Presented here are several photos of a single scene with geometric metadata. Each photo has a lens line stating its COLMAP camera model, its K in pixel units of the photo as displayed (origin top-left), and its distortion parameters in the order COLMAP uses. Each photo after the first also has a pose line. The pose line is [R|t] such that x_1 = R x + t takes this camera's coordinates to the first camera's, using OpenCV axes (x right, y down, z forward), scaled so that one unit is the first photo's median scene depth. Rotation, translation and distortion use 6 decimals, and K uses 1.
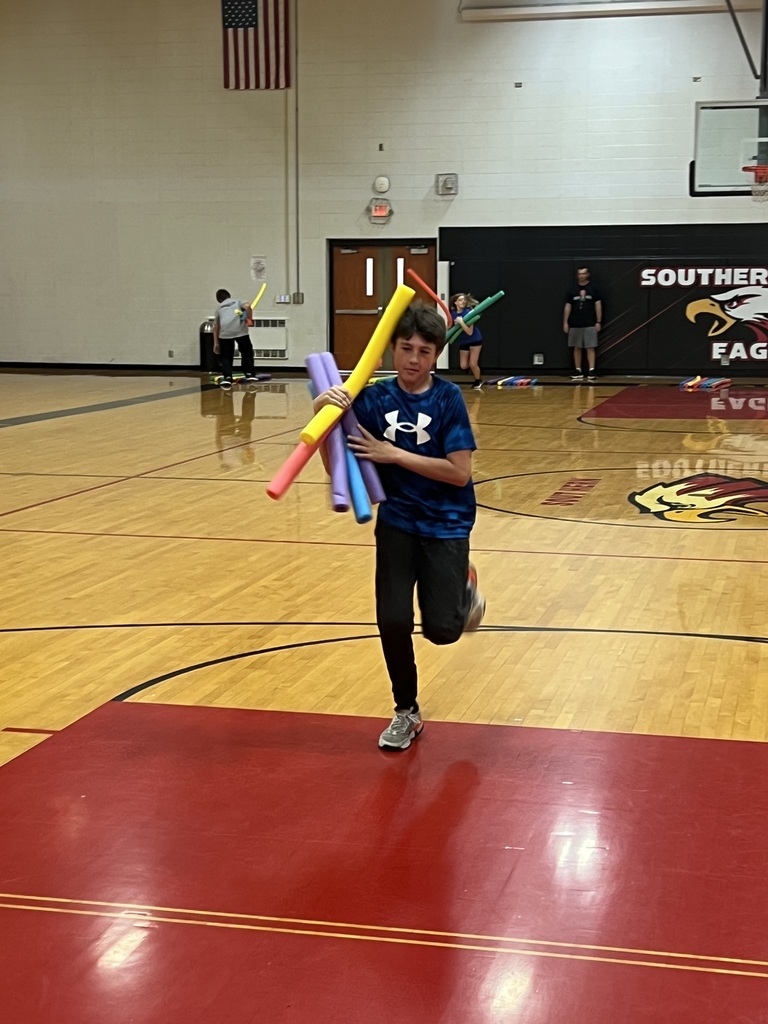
lens RADIAL K [[1752.4, 0, 380.2], [0, 1752.4, 510.6], [0, 0, 1]] dist [0.130637, 0.000000]
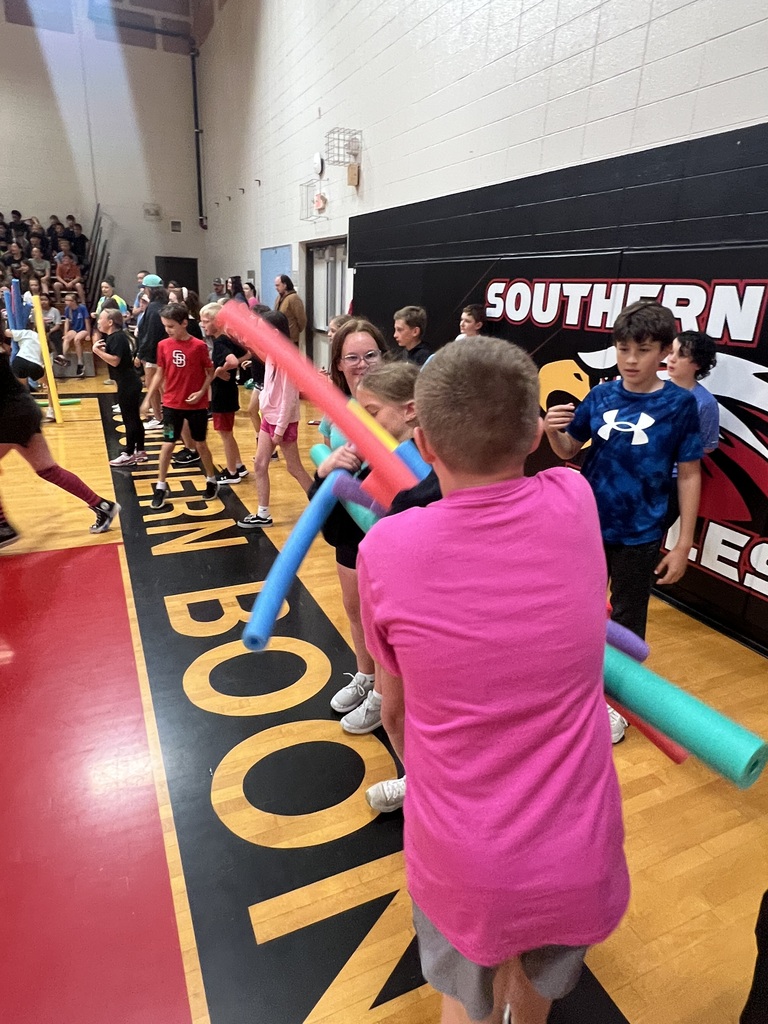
lens RADIAL K [[607.9, 0, 382.9], [0, 607.9, 512.8], [0, 0, 1]] dist [0.004694, -0.000297]
pose [[0.593170, 0.281363, -0.754311, 0.276085], [-0.067118, 0.950963, 0.301936, -0.125708], [0.802275, -0.128472, 0.582967, 0.873407]]
